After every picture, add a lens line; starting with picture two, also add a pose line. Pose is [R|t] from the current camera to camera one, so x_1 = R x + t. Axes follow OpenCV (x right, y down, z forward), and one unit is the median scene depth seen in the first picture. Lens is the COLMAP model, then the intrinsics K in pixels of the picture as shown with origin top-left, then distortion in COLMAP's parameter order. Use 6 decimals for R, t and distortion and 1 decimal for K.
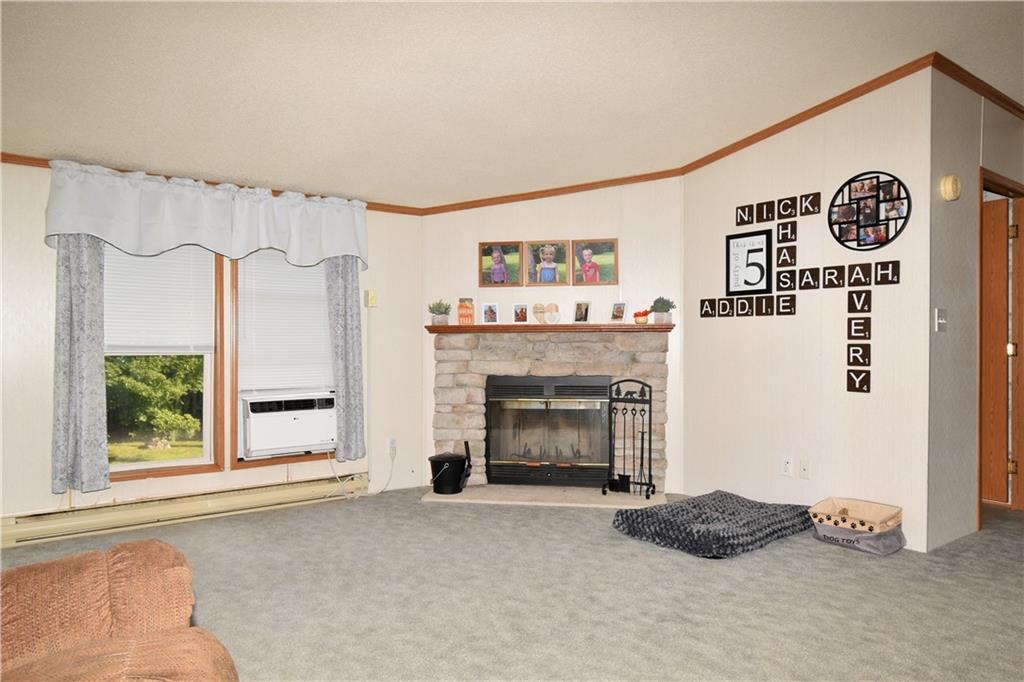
lens RADIAL K [[645.0, 0, 511.0], [0, 645.0, 342.7], [0, 0, 1]] dist [-0.003735, 0.003682]
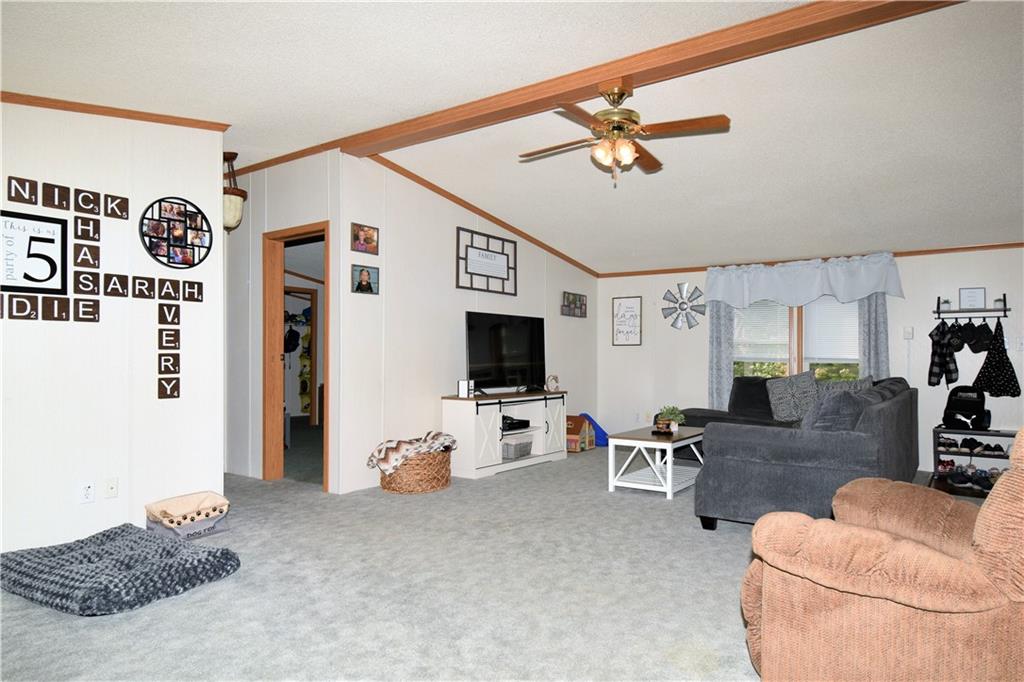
lens RADIAL K [[645.0, 0, 515.0], [0, 645.0, 343.1], [0, 0, 1]] dist [-0.003735, 0.003682]
pose [[-0.324912, 0.011805, 0.945671, -0.655916], [0.004946, 0.999930, -0.010783, -0.001026], [-0.945731, 0.001174, -0.324947, 0.790783]]
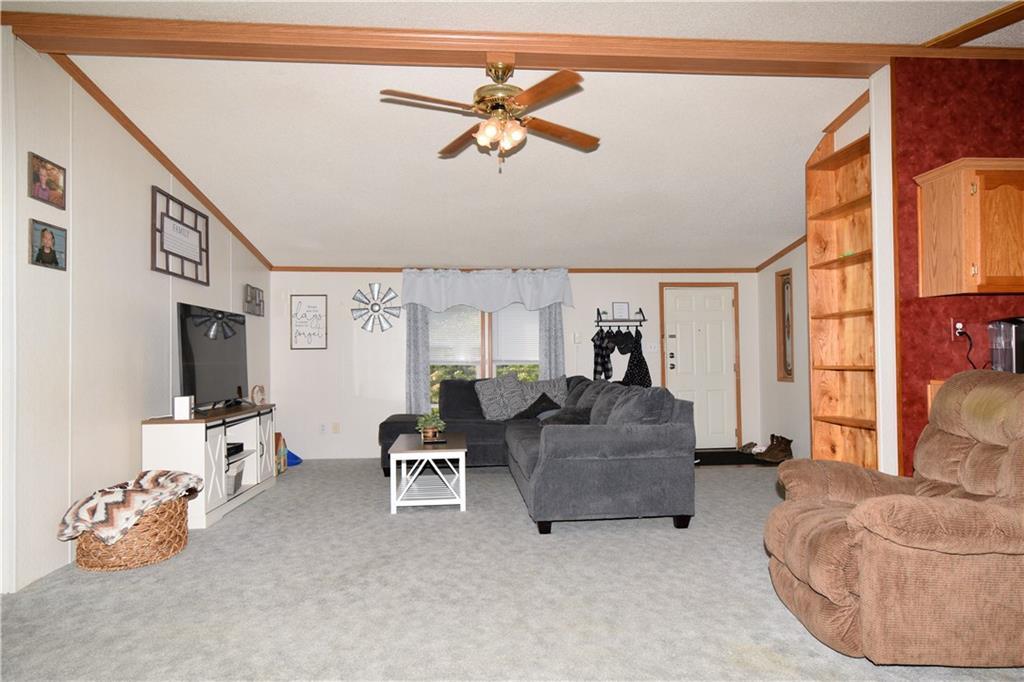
lens RADIAL K [[645.0, 0, 512.0], [0, 645.0, 344.0], [0, 0, 1]] dist [-0.003735, 0.003682]
pose [[-0.862312, 0.015345, 0.506145, -0.232414], [0.011225, 0.999874, -0.011190, -0.002147], [-0.506253, -0.003968, -0.862376, 1.086498]]
